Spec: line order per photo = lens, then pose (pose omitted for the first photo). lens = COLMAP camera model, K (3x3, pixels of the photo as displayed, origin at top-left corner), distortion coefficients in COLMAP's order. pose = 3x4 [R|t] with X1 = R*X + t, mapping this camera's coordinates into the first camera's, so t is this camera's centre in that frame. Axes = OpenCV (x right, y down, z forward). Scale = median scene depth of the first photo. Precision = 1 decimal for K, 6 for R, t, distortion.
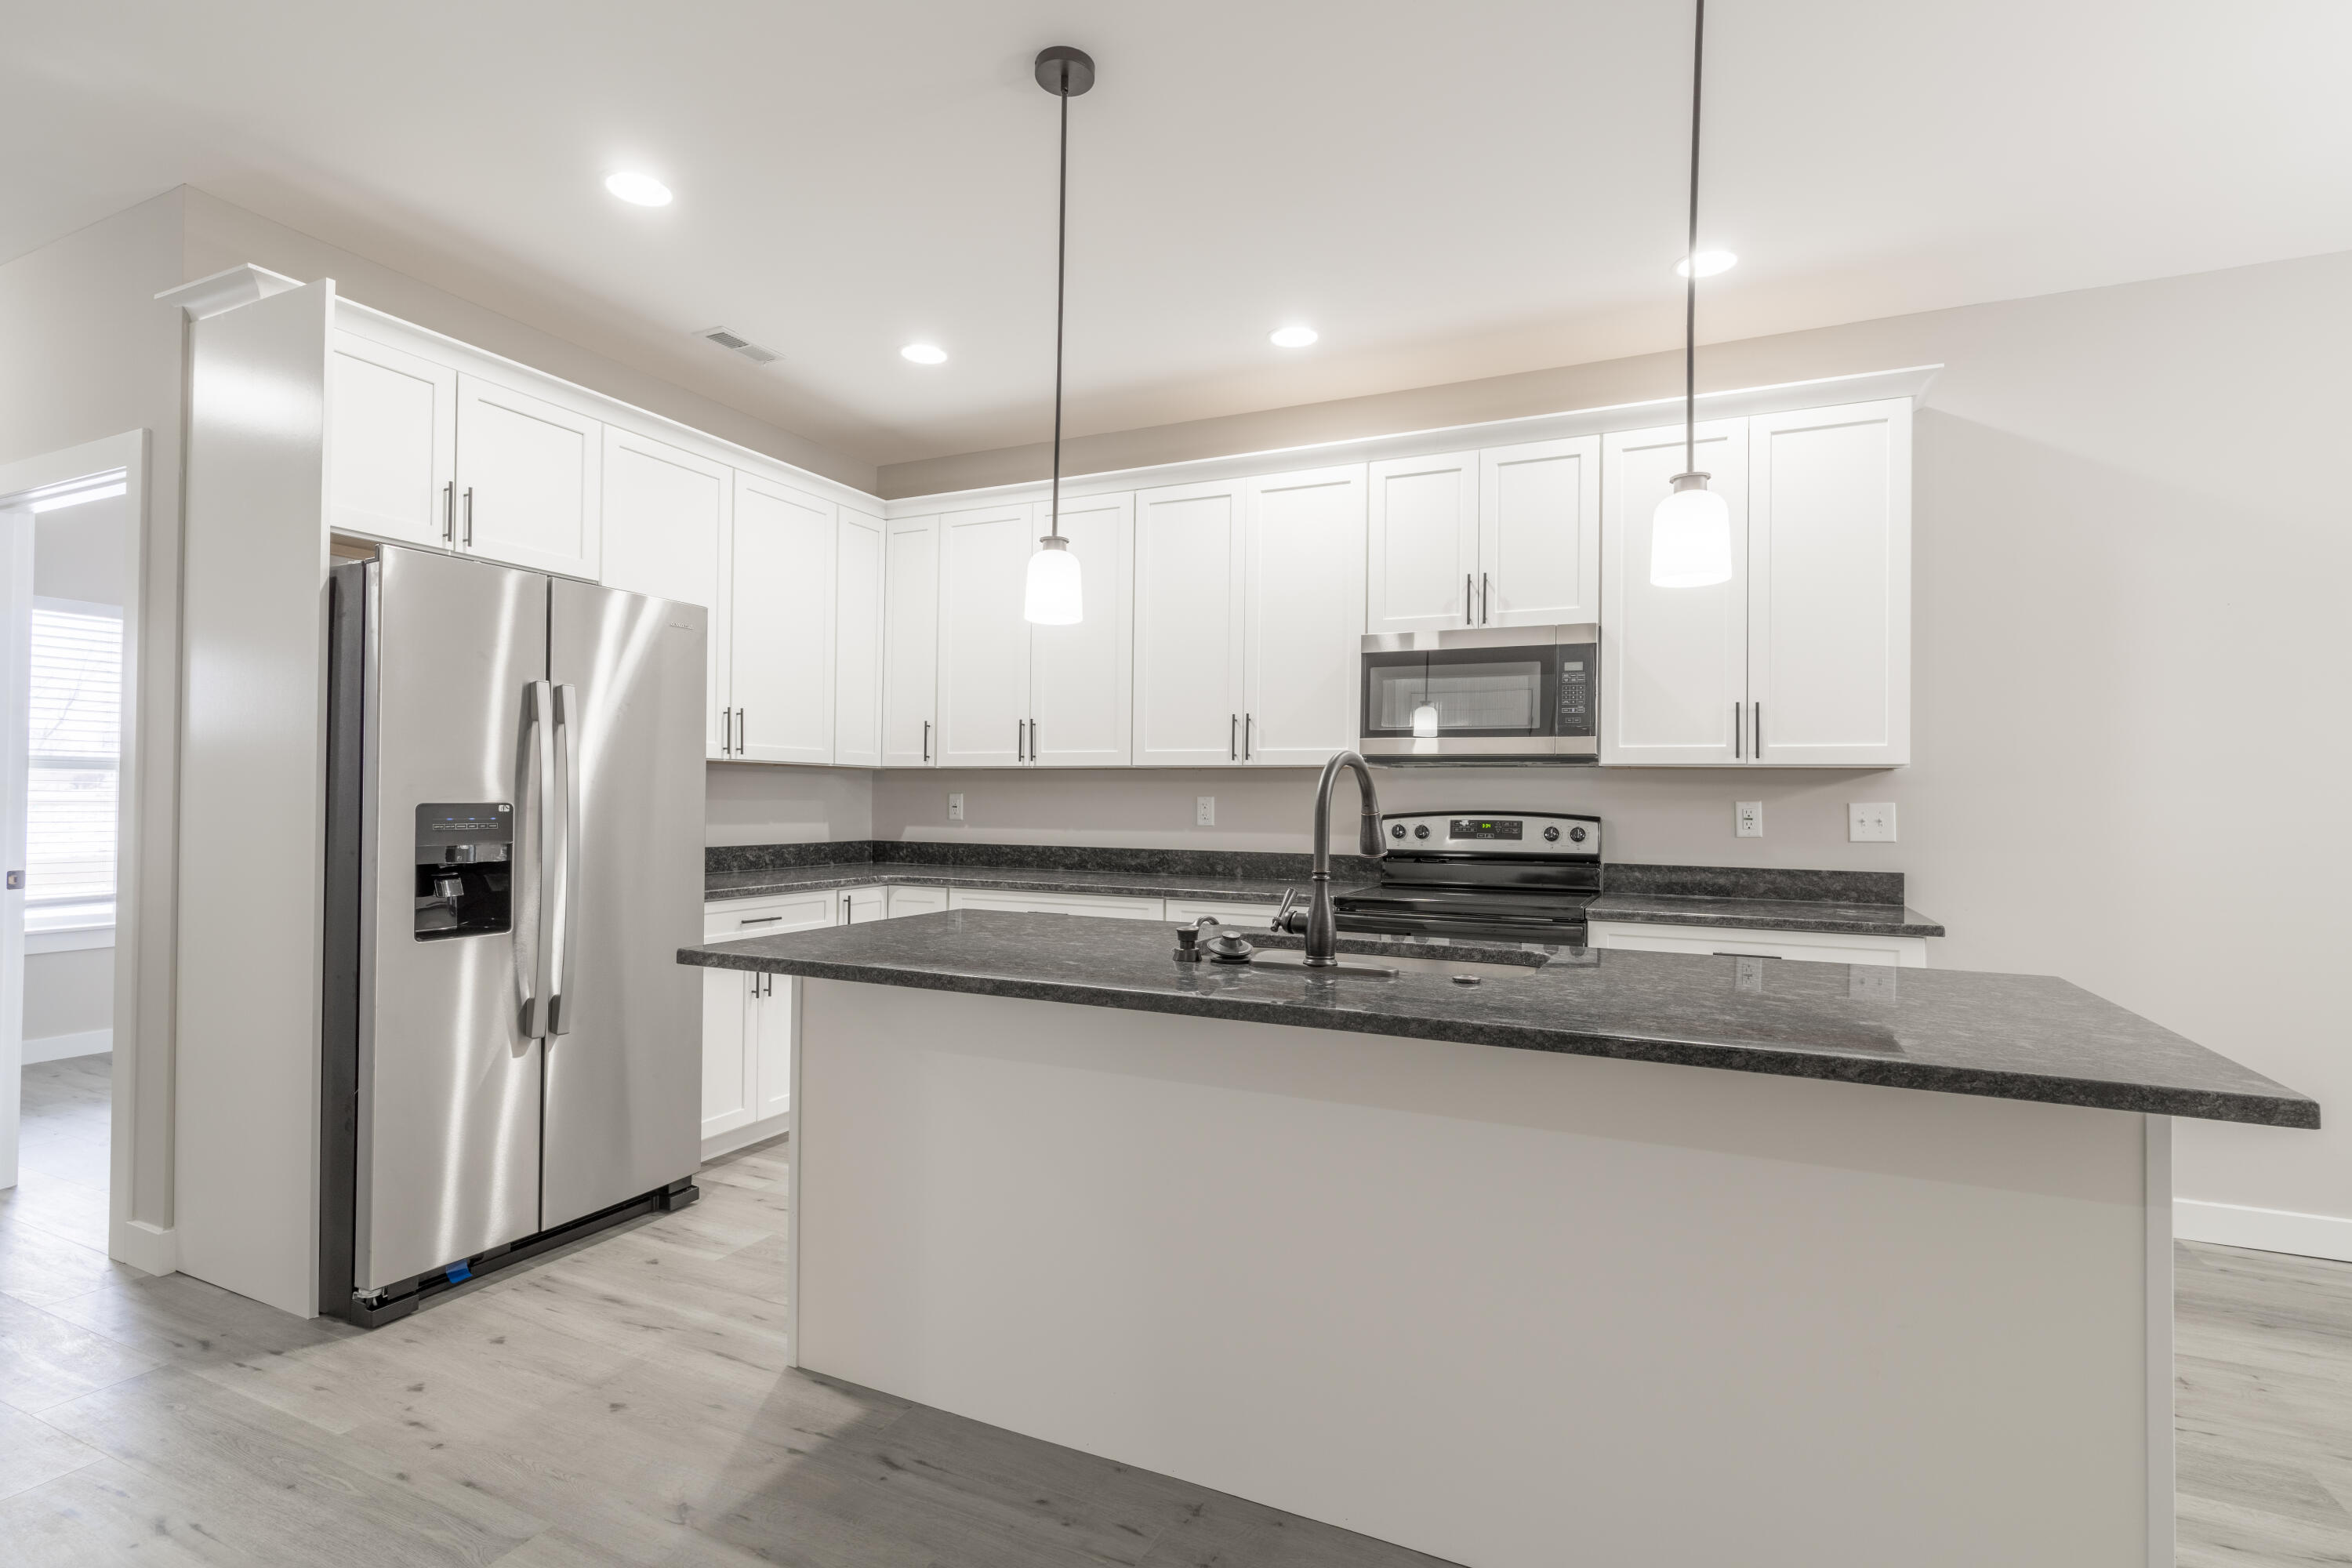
lens RADIAL K [[1116.0, 0, 1178.0], [0, 1116.0, 783.4], [0, 0, 1]] dist [0.000708, 0.000326]
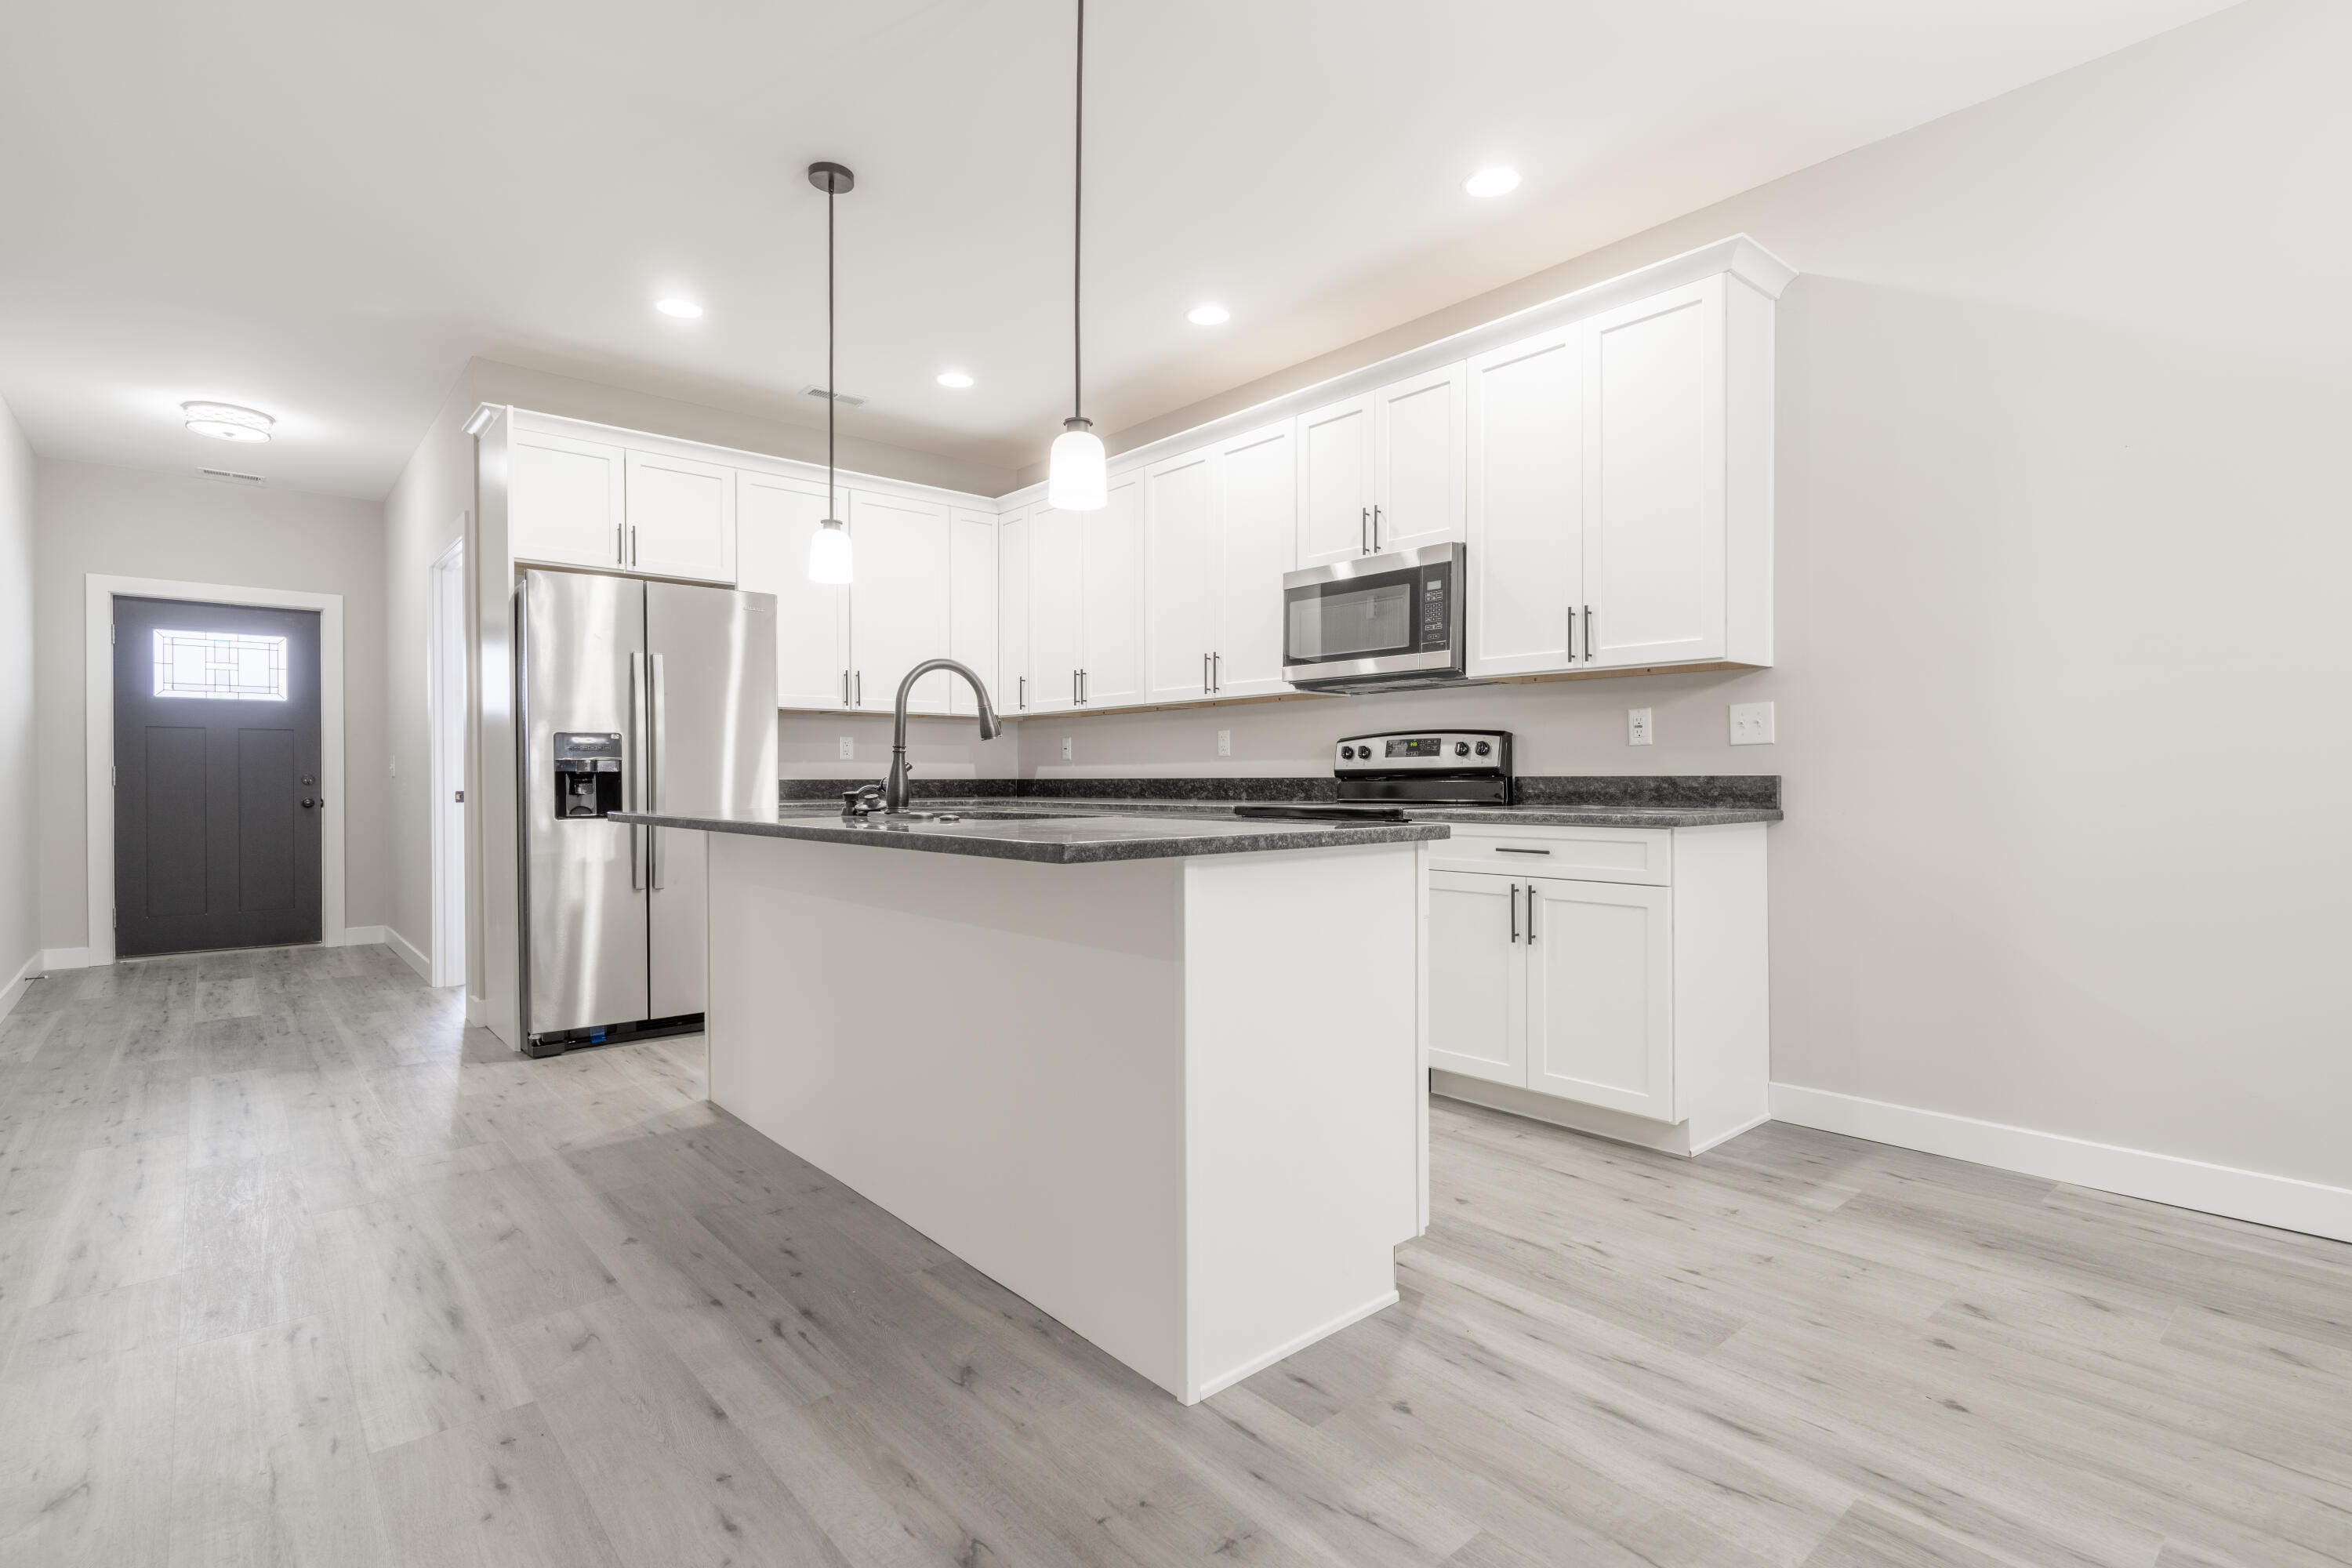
lens RADIAL K [[1116.0, 0, 1178.0], [0, 1116.0, 783.4], [0, 0, 1]] dist [0.000708, 0.000326]
pose [[0.915519, -0.012851, -0.402070, 0.531045], [0.020003, 0.999708, 0.013594, 0.060206], [0.401778, -0.020488, 0.915508, -0.062284]]
